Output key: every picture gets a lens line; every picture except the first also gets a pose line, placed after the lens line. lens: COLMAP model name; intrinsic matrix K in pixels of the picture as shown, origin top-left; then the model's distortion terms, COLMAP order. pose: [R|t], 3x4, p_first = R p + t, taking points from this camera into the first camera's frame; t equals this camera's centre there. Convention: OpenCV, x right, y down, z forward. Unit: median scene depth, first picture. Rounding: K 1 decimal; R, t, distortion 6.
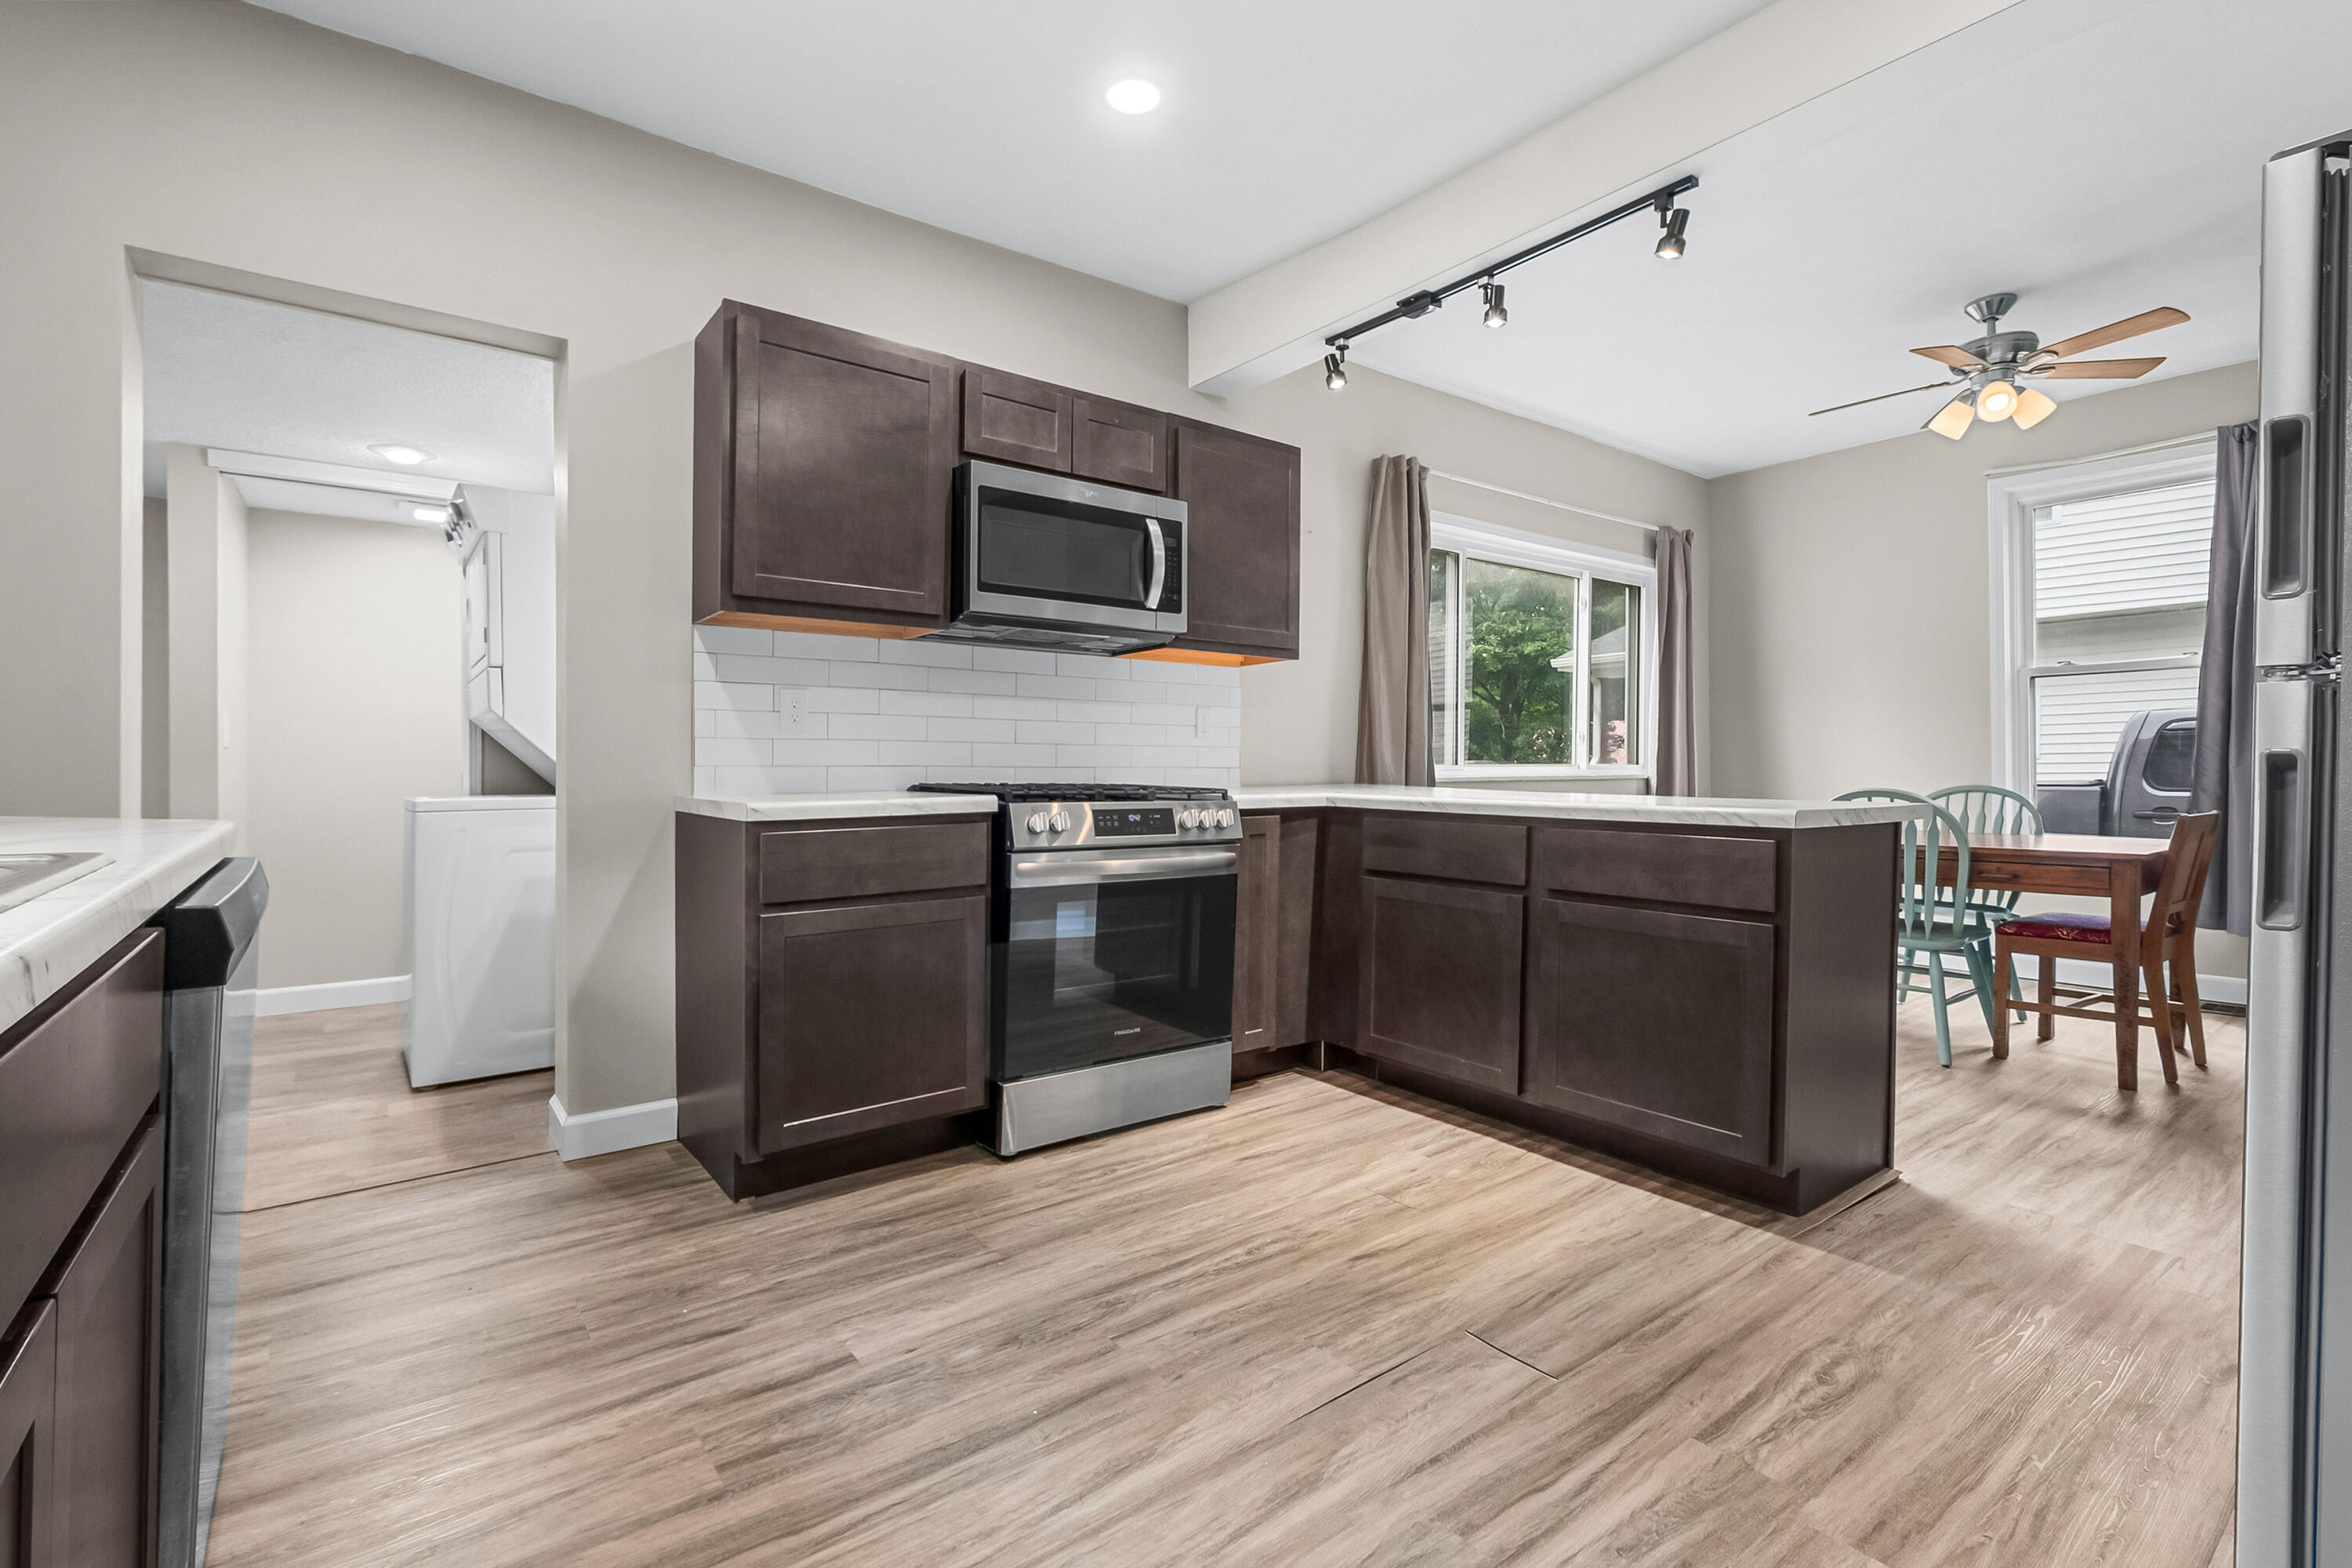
lens RADIAL K [[1045.0, 0, 1130.3], [0, 1045.0, 785.1], [0, 0, 1]] dist [-0.000657, -0.000416]
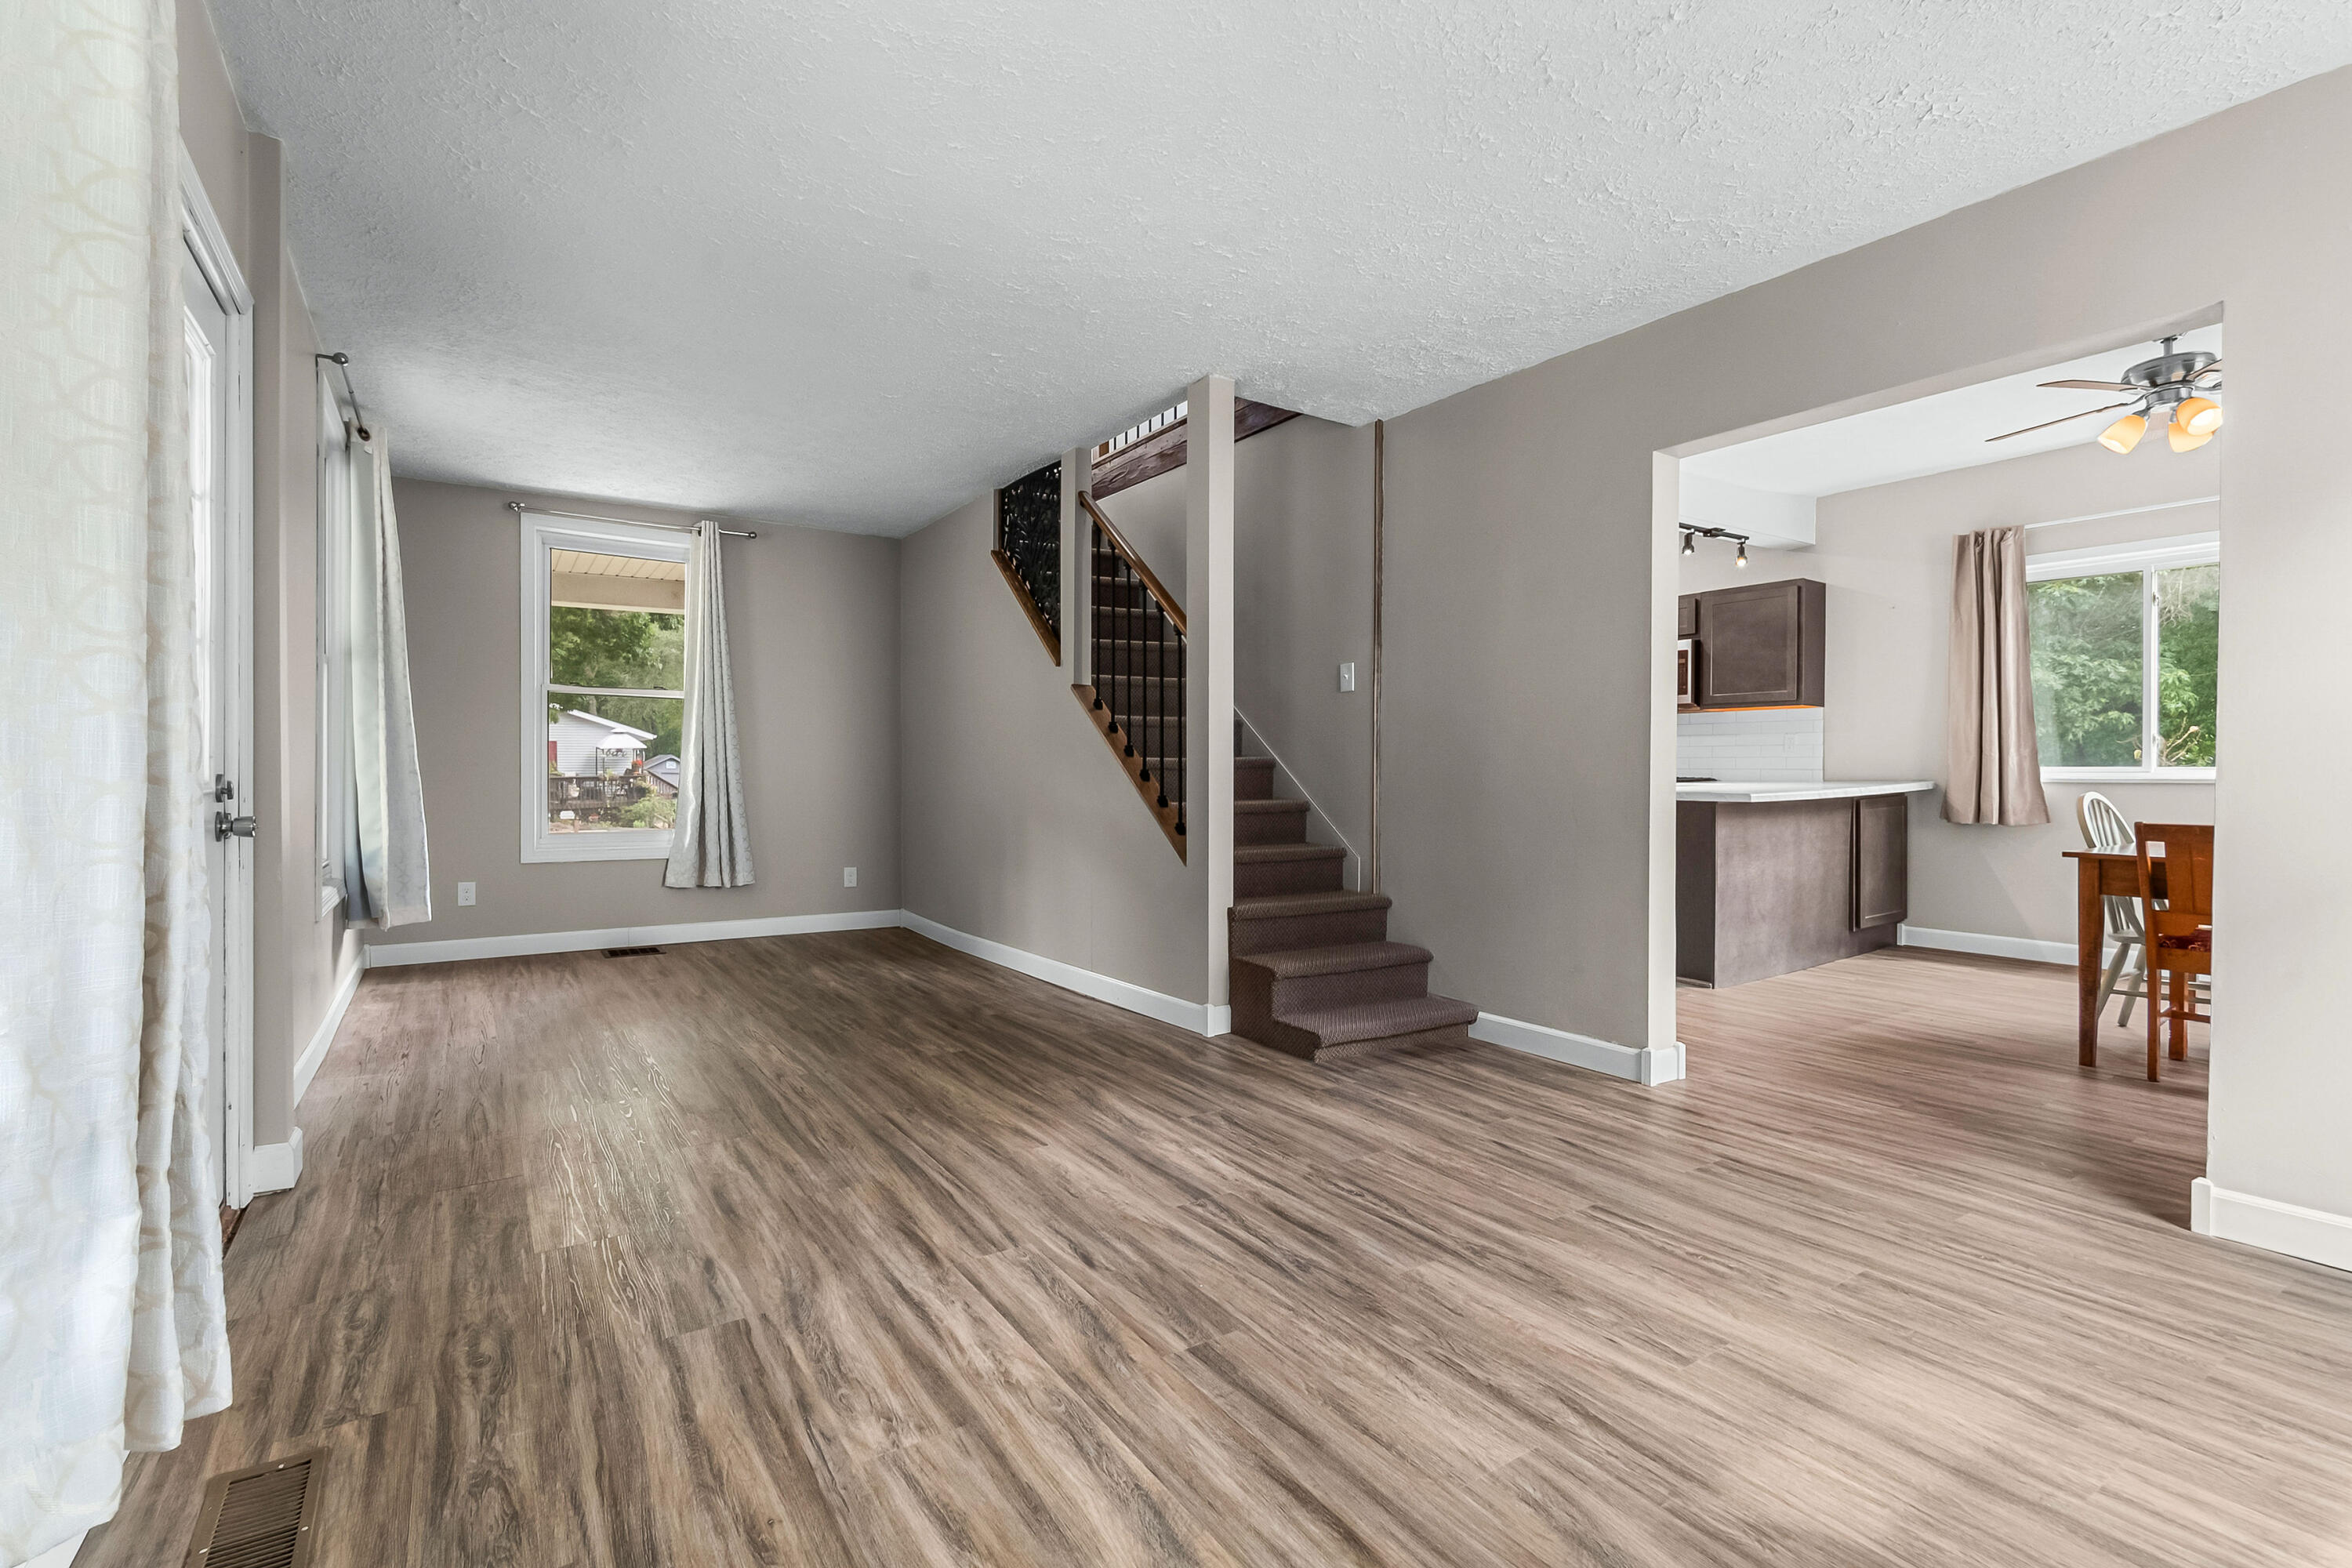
lens RADIAL K [[1073.6, 0, 1175.0], [0, 1073.6, 765.1], [0, 0, 1]] dist [0.000448, -0.000668]
pose [[-0.041567, 0.003418, -0.999130, 3.638985], [-0.011447, 0.999927, 0.003897, -0.036024], [0.999070, 0.011599, -0.041525, 0.136721]]
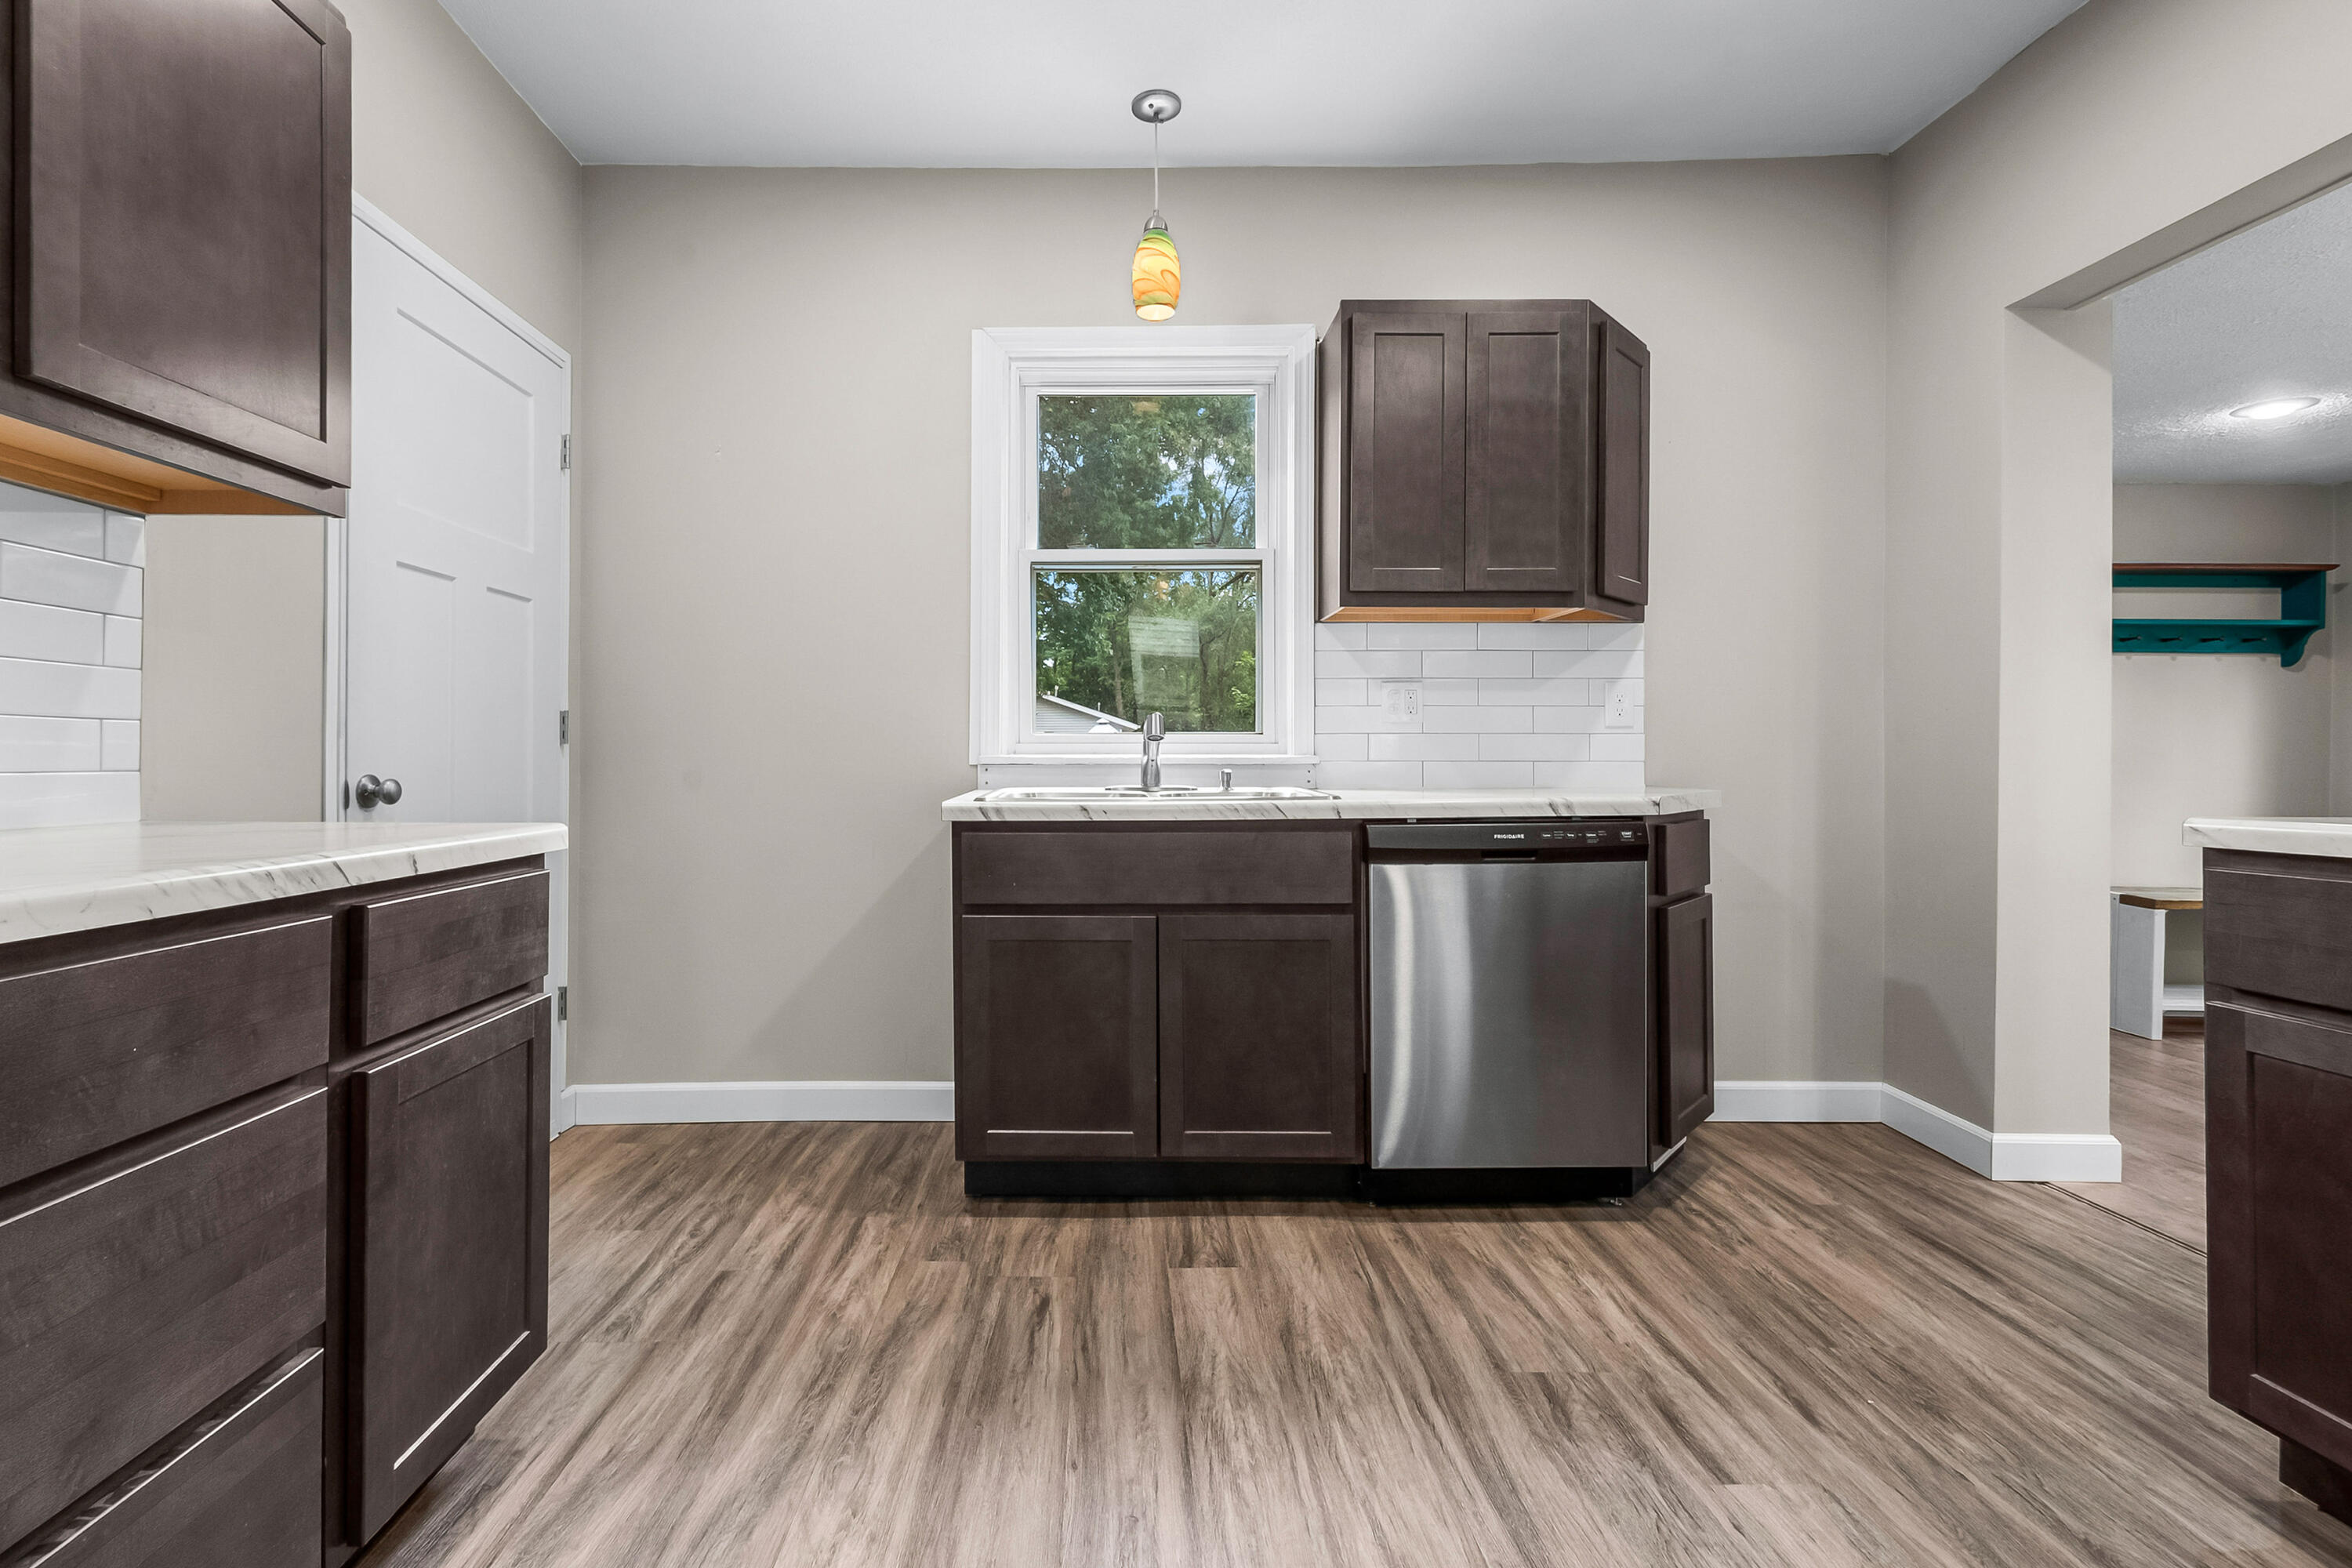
lens RADIAL K [[1082.6, 0, 1102.3], [0, 1082.6, 753.1], [0, 0, 1]] dist [0.003145, 0.000125]
pose [[-0.599343, -0.003437, -0.800485, 0.636682], [-0.011583, 0.999923, 0.004379, -0.019332], [0.800408, 0.011897, -0.599337, 0.992923]]
